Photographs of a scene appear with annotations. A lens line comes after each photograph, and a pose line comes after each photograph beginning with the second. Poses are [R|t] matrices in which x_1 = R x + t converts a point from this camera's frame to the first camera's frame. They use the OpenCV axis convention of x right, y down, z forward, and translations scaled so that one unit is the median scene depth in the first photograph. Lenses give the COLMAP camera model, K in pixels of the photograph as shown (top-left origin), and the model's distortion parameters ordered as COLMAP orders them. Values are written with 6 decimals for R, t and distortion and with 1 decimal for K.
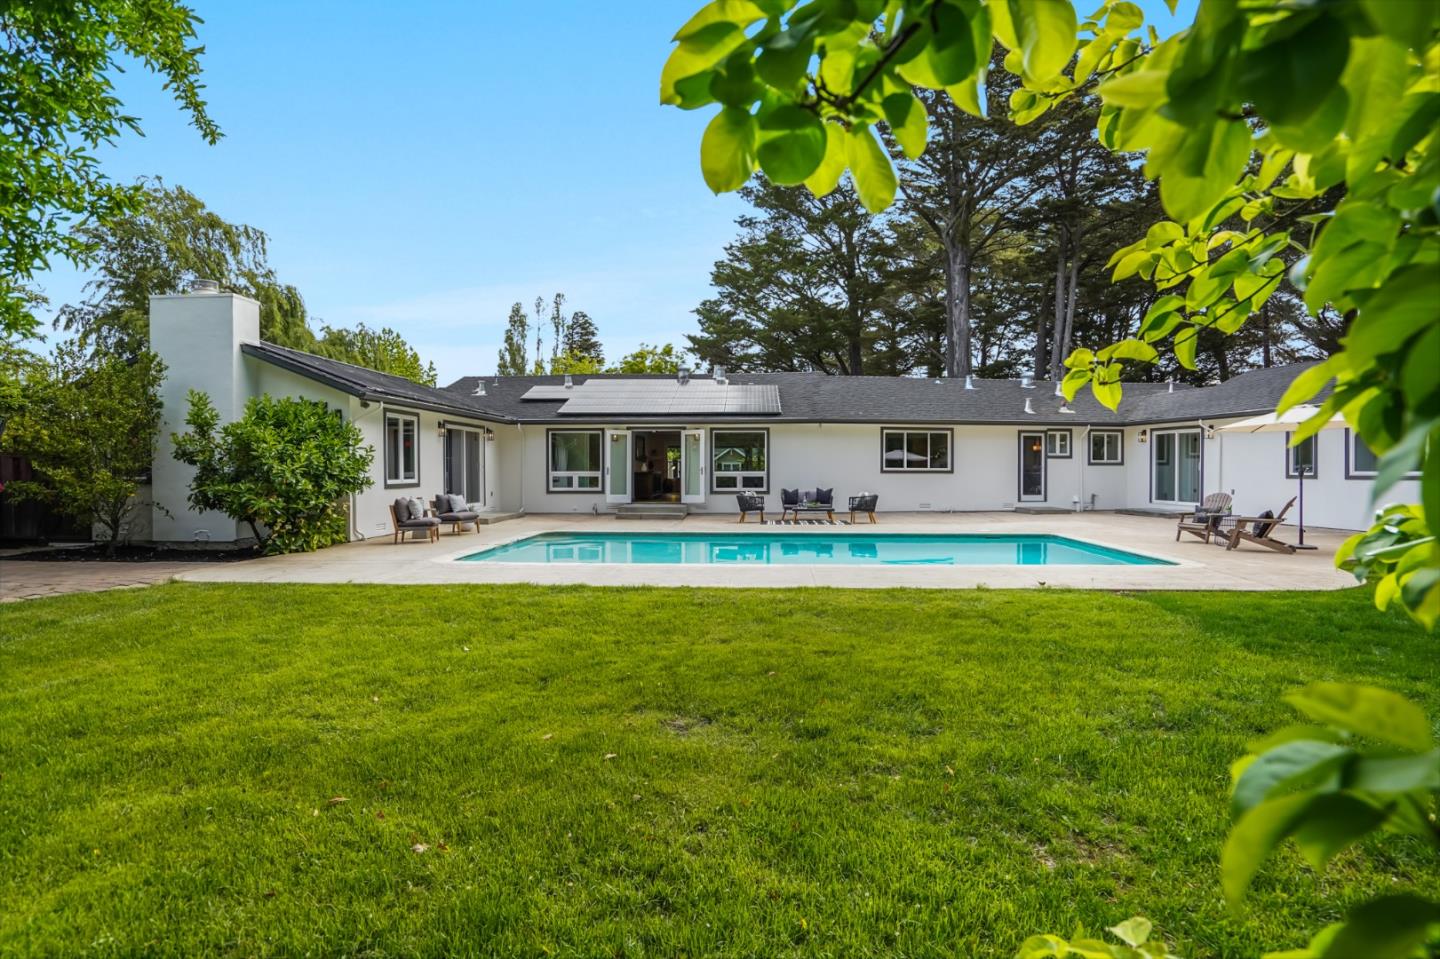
lens RADIAL K [[715.6, 0, 729.4], [0, 715.6, 485.9], [0, 0, 1]] dist [-0.029379, -0.000156]
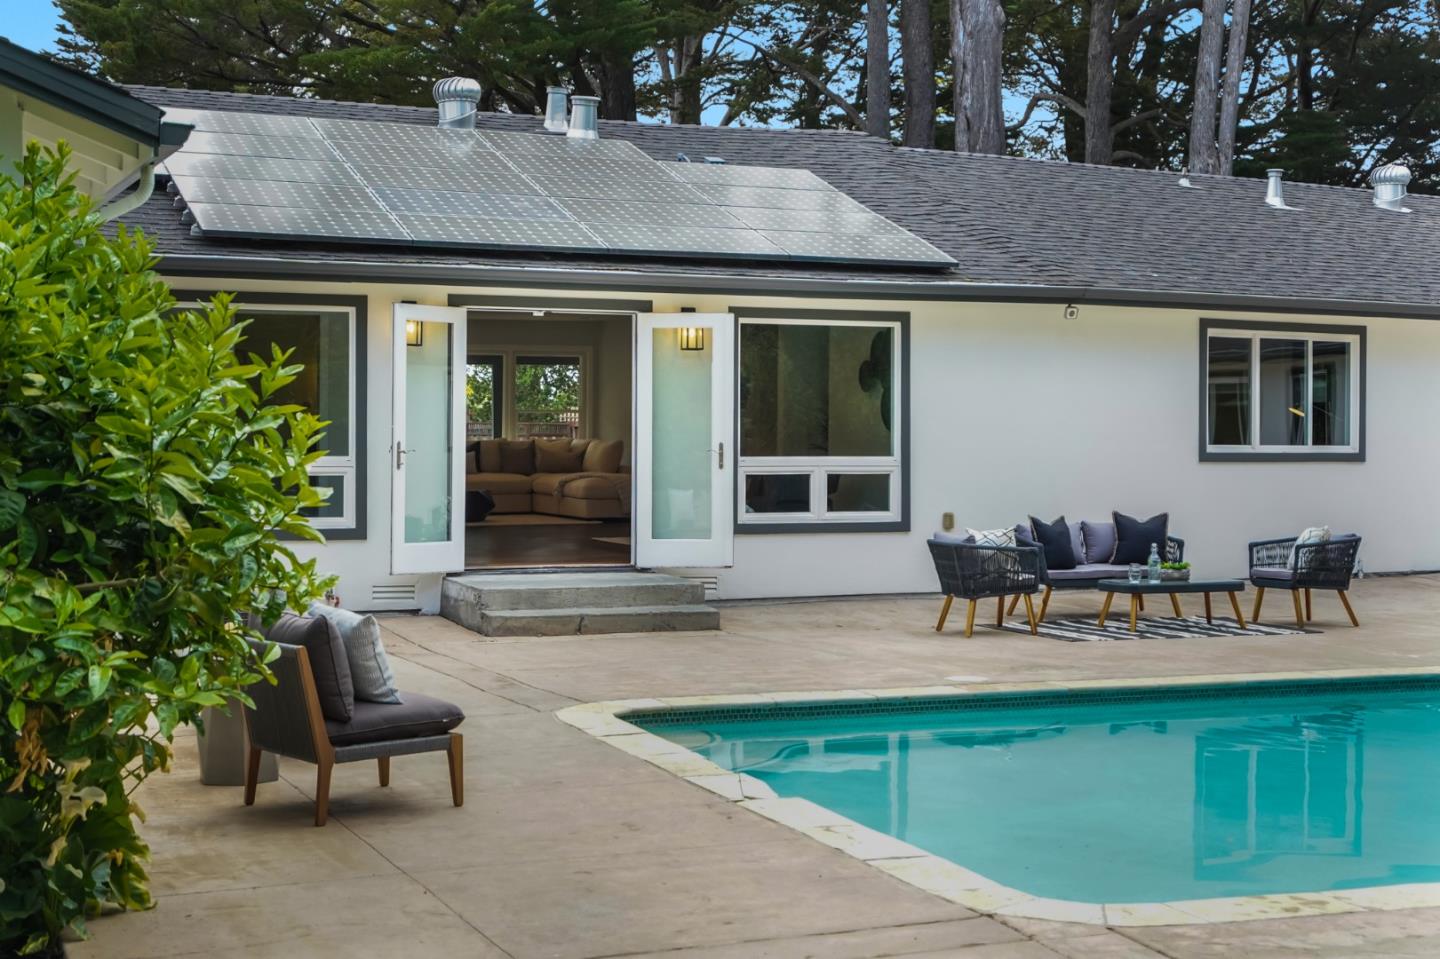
lens RADIAL K [[2178.2, 0, 730.3], [0, 2178.2, 412.9], [0, 0, 1]] dist [0.047884, 0.000000]
pose [[0.910878, 0.008344, 0.412592, -0.388539], [0.001208, 0.999737, -0.022885, -0.017505], [-0.412675, 0.021344, 0.910628, 0.189299]]
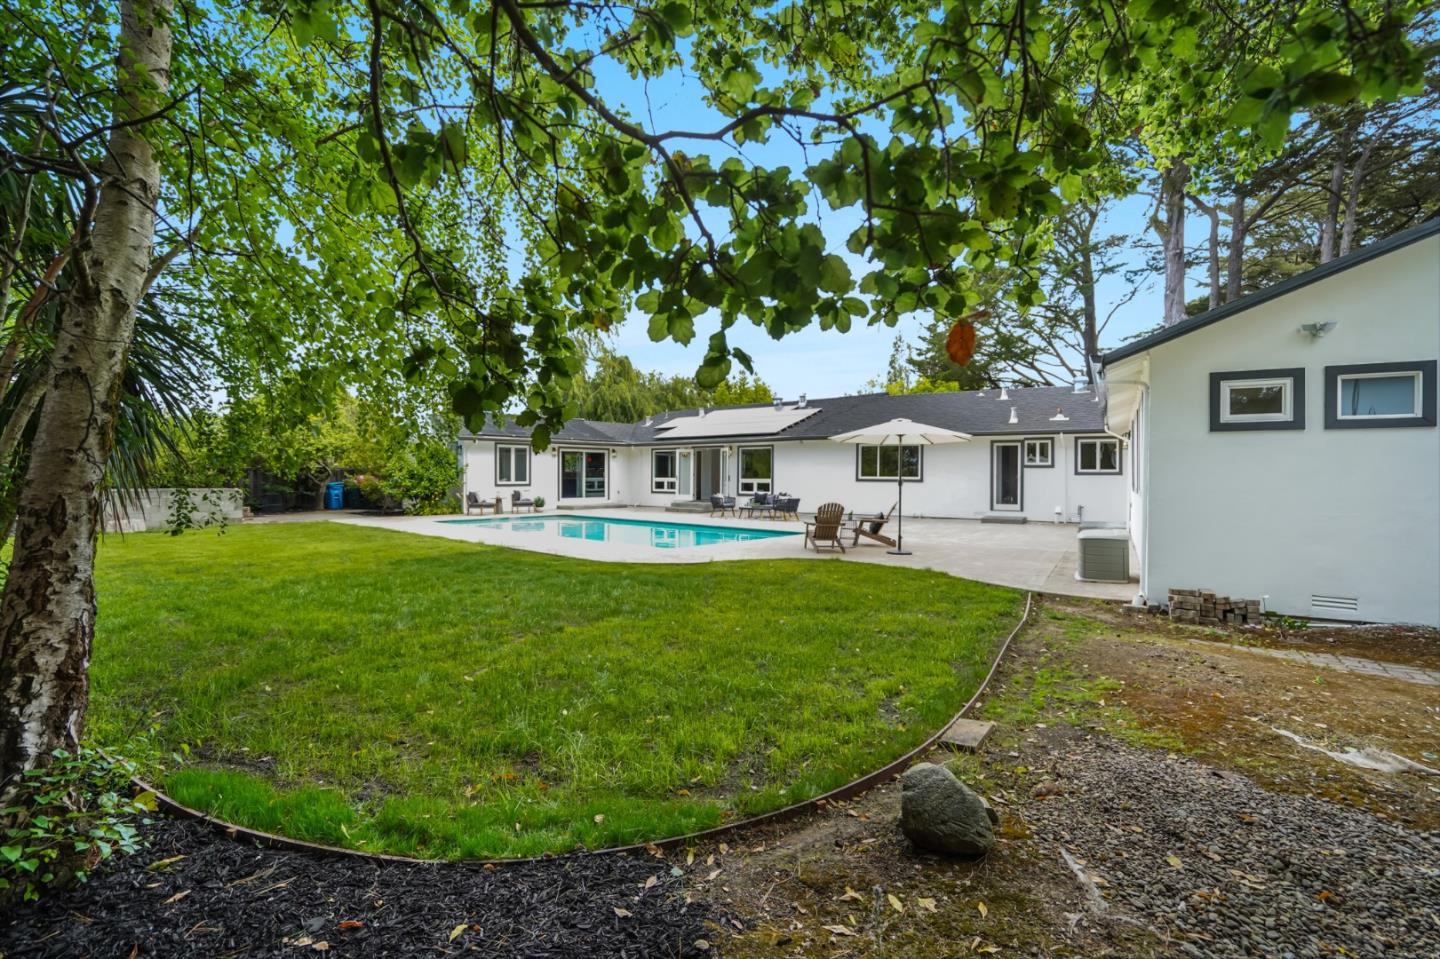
lens RADIAL K [[696.4, 0, 721.4], [0, 696.4, 485.3], [0, 0, 1]] dist [-0.012655, -0.000154]
pose [[0.776817, 0.011588, -0.629620, 0.757150], [-0.023005, 0.999685, -0.009984, 0.005628], [0.629307, 0.022240, 0.776839, -0.023336]]
